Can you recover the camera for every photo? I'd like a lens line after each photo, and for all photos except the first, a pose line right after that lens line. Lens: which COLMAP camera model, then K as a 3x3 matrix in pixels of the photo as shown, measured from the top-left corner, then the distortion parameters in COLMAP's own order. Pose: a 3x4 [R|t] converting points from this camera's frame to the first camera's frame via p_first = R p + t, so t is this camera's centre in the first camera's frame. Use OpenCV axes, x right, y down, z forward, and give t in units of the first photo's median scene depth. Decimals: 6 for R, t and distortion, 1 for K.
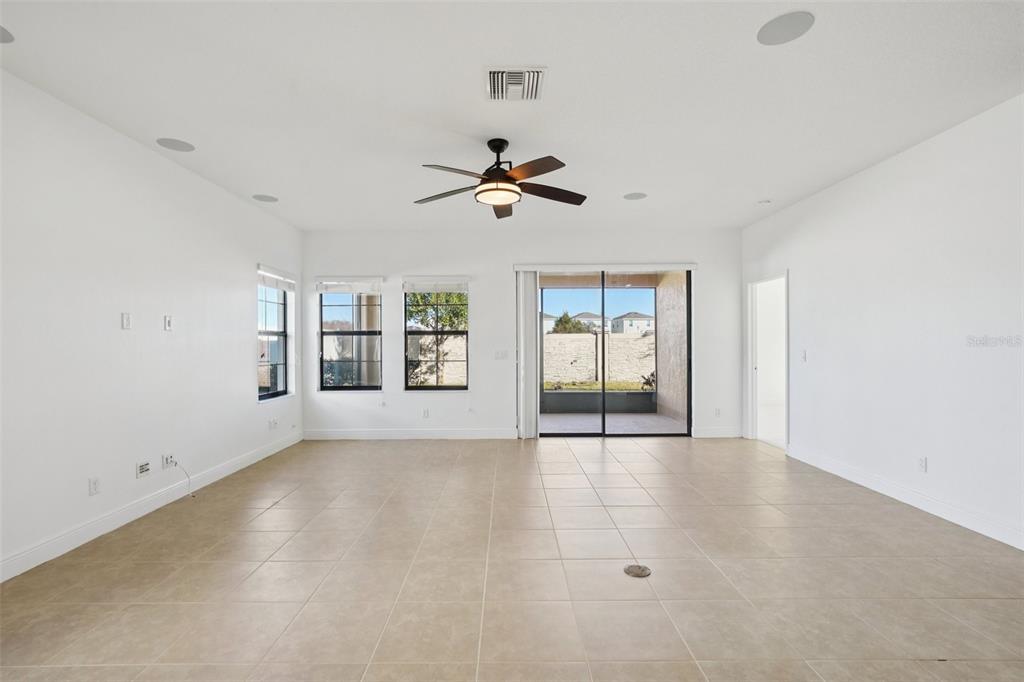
lens RADIAL K [[455.2, 0, 514.2], [0, 455.2, 341.0], [0, 0, 1]] dist [-0.000044, 0.001114]
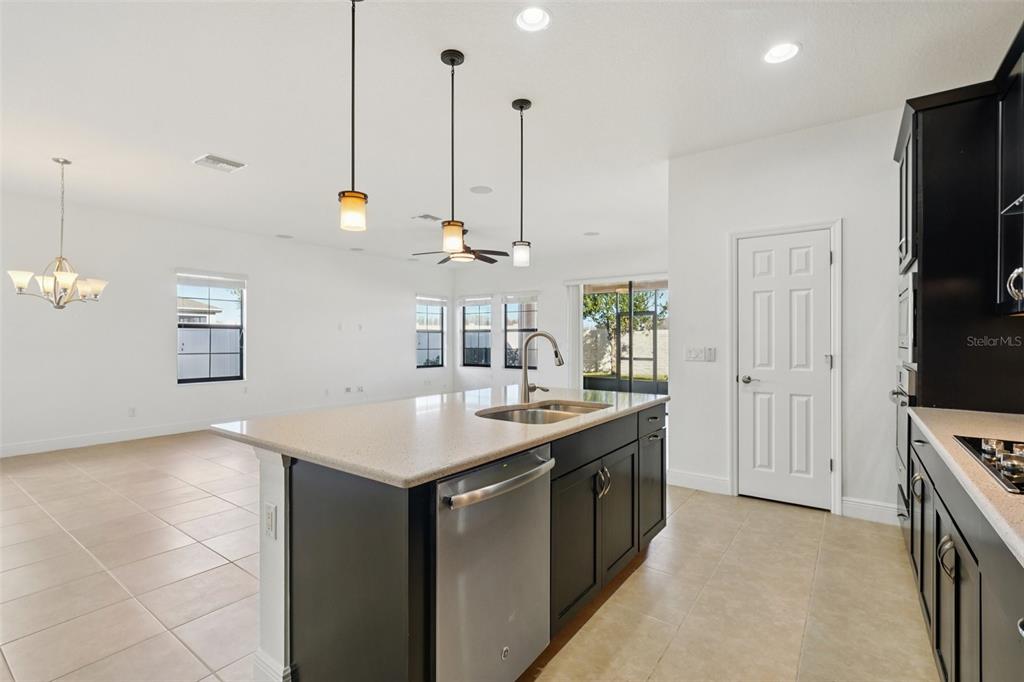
lens RADIAL K [[465.0, 0, 514.7], [0, 465.0, 338.7], [0, 0, 1]] dist [0.005158, 0.000320]
pose [[0.807664, 0.006511, -0.589608, 0.716219], [-0.004410, 0.999978, 0.005002, 0.001132], [0.589627, -0.001440, 0.807674, -0.234741]]
